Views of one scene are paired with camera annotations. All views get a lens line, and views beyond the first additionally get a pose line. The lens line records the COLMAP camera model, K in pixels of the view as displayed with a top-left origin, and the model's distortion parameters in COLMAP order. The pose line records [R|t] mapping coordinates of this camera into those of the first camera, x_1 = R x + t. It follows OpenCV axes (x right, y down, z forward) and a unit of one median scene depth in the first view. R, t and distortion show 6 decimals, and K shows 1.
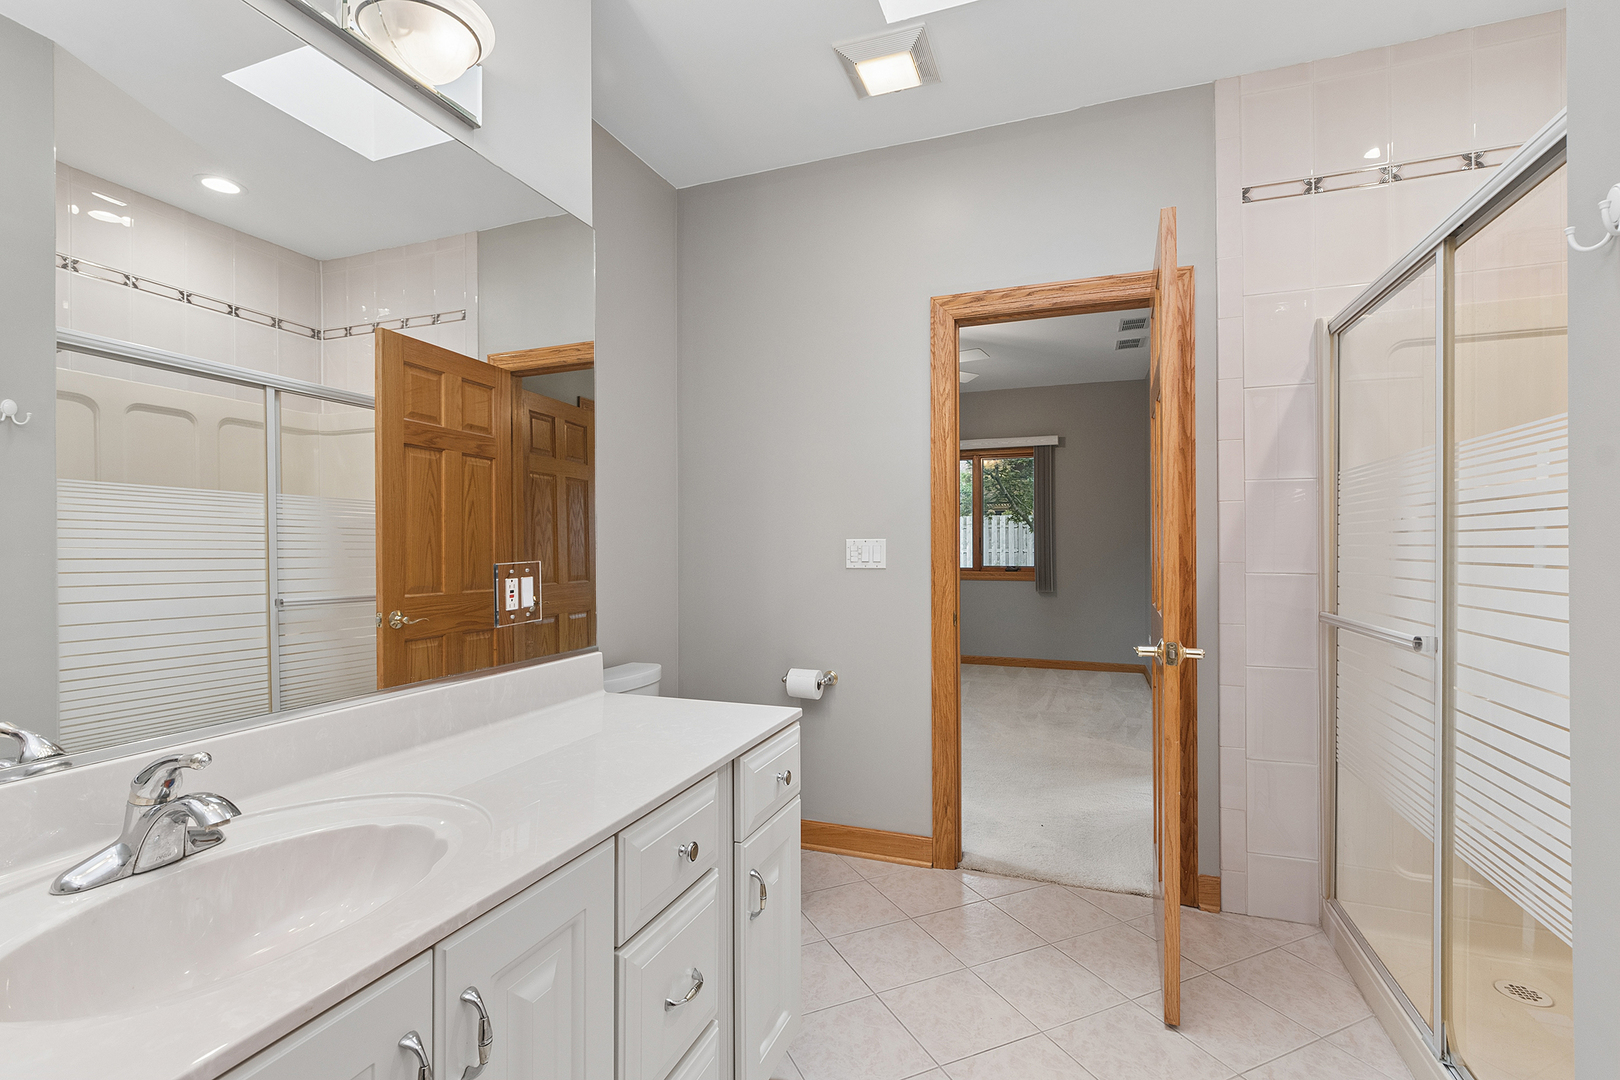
lens RADIAL K [[718.7, 0, 812.1], [0, 718.7, 544.6], [0, 0, 1]] dist [-0.008678, 0.000838]
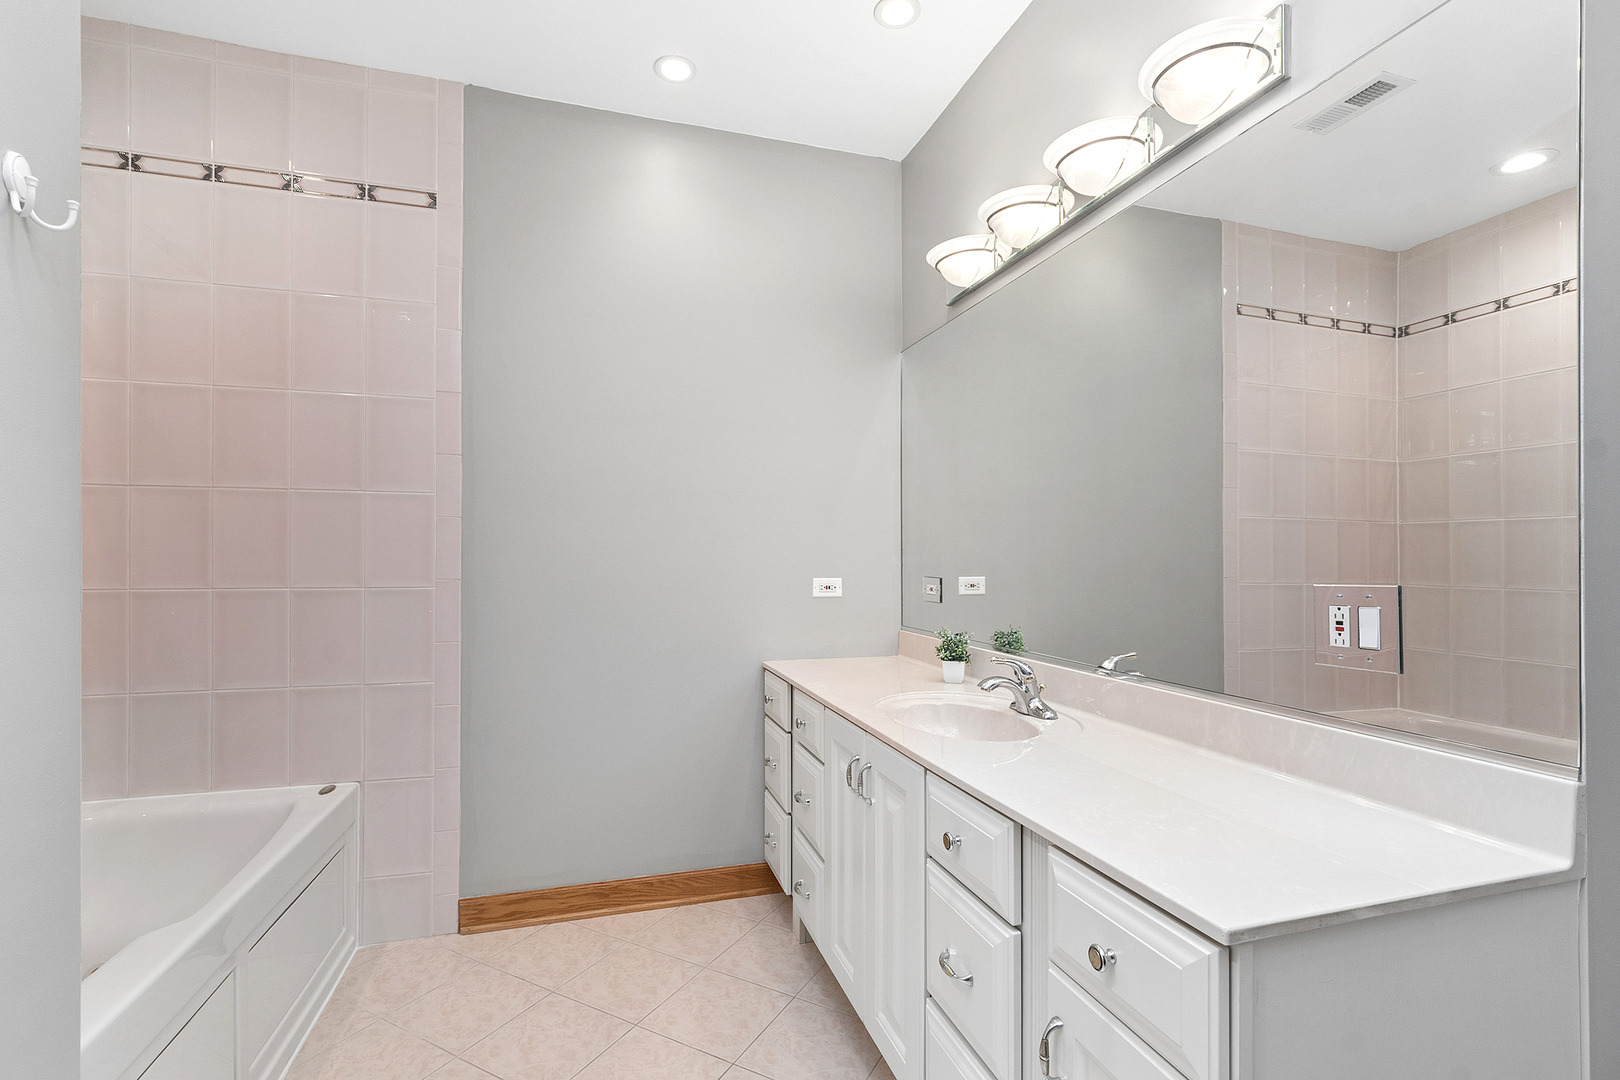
lens RADIAL K [[718.7, 0, 809.2], [0, 718.7, 549.7], [0, 0, 1]] dist [-0.008678, 0.000838]
pose [[-0.795924, -0.002246, -0.605392, 0.481873], [0.002584, 0.999971, -0.007106, -0.007556], [0.605391, -0.007221, -0.795896, 1.269618]]
